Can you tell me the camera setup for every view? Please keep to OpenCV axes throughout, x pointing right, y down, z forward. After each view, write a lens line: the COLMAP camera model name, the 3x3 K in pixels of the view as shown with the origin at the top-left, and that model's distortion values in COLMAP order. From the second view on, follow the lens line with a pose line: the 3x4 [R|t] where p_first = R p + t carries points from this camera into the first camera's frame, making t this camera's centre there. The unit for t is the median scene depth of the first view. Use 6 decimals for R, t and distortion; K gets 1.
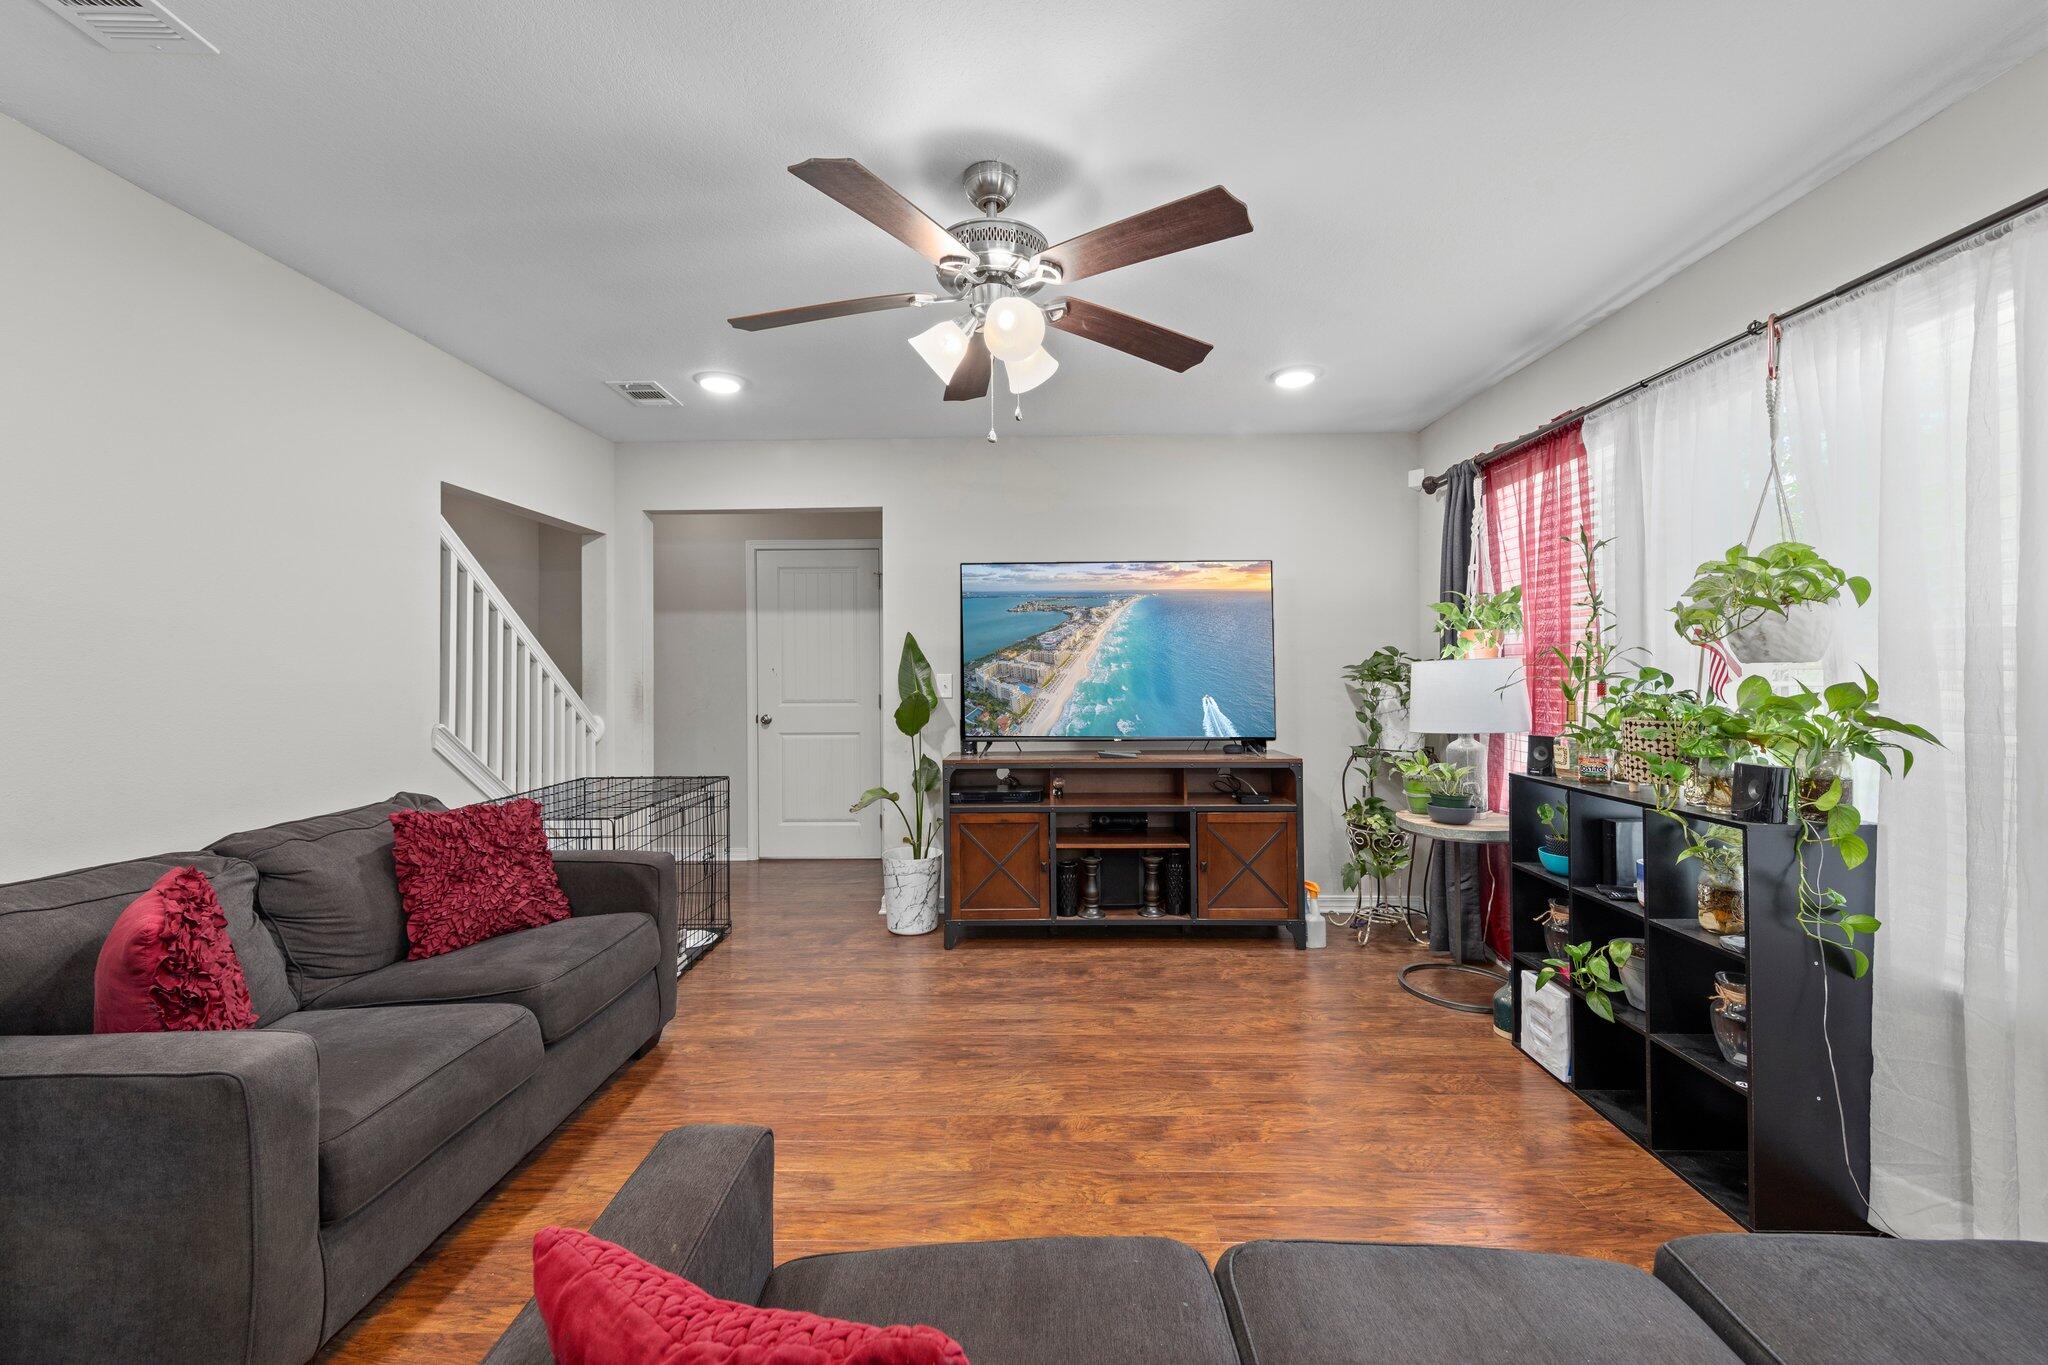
lens RADIAL K [[802.4, 0, 1027.8], [0, 802.4, 664.7], [0, 0, 1]] dist [0.003396, -0.000458]
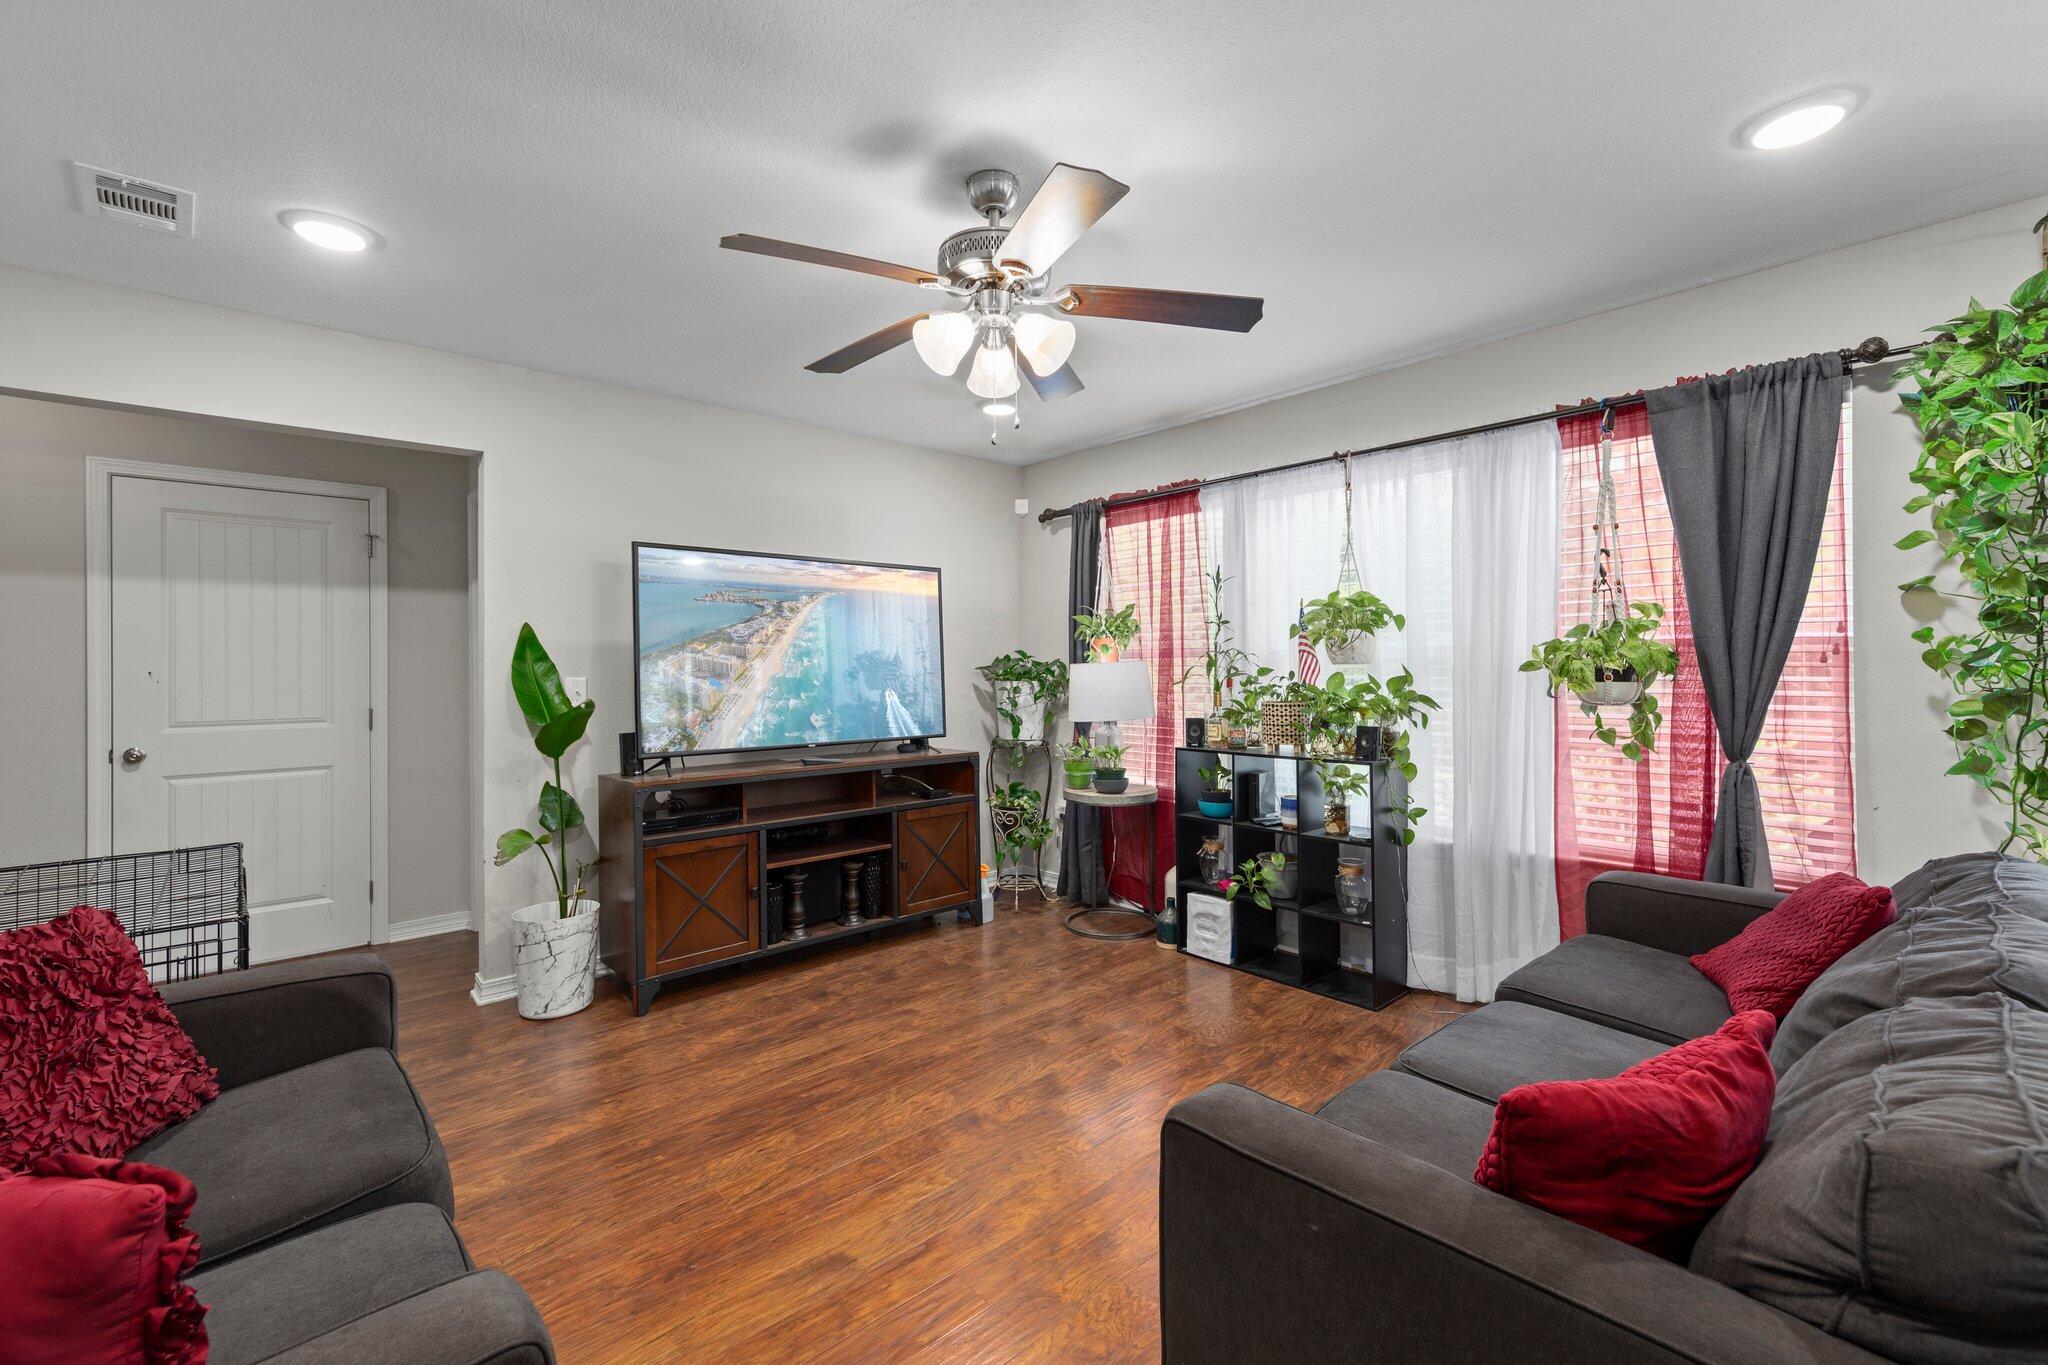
lens RADIAL K [[855.4, 0, 1025.2], [0, 855.4, 660.7], [0, 0, 1]] dist [0.005588, -0.000375]
pose [[0.733438, 0.005829, 0.679732, -0.426997], [0.000225, 0.999961, -0.008818, 0.003234], [-0.679757, 0.006620, 0.733408, 0.102940]]
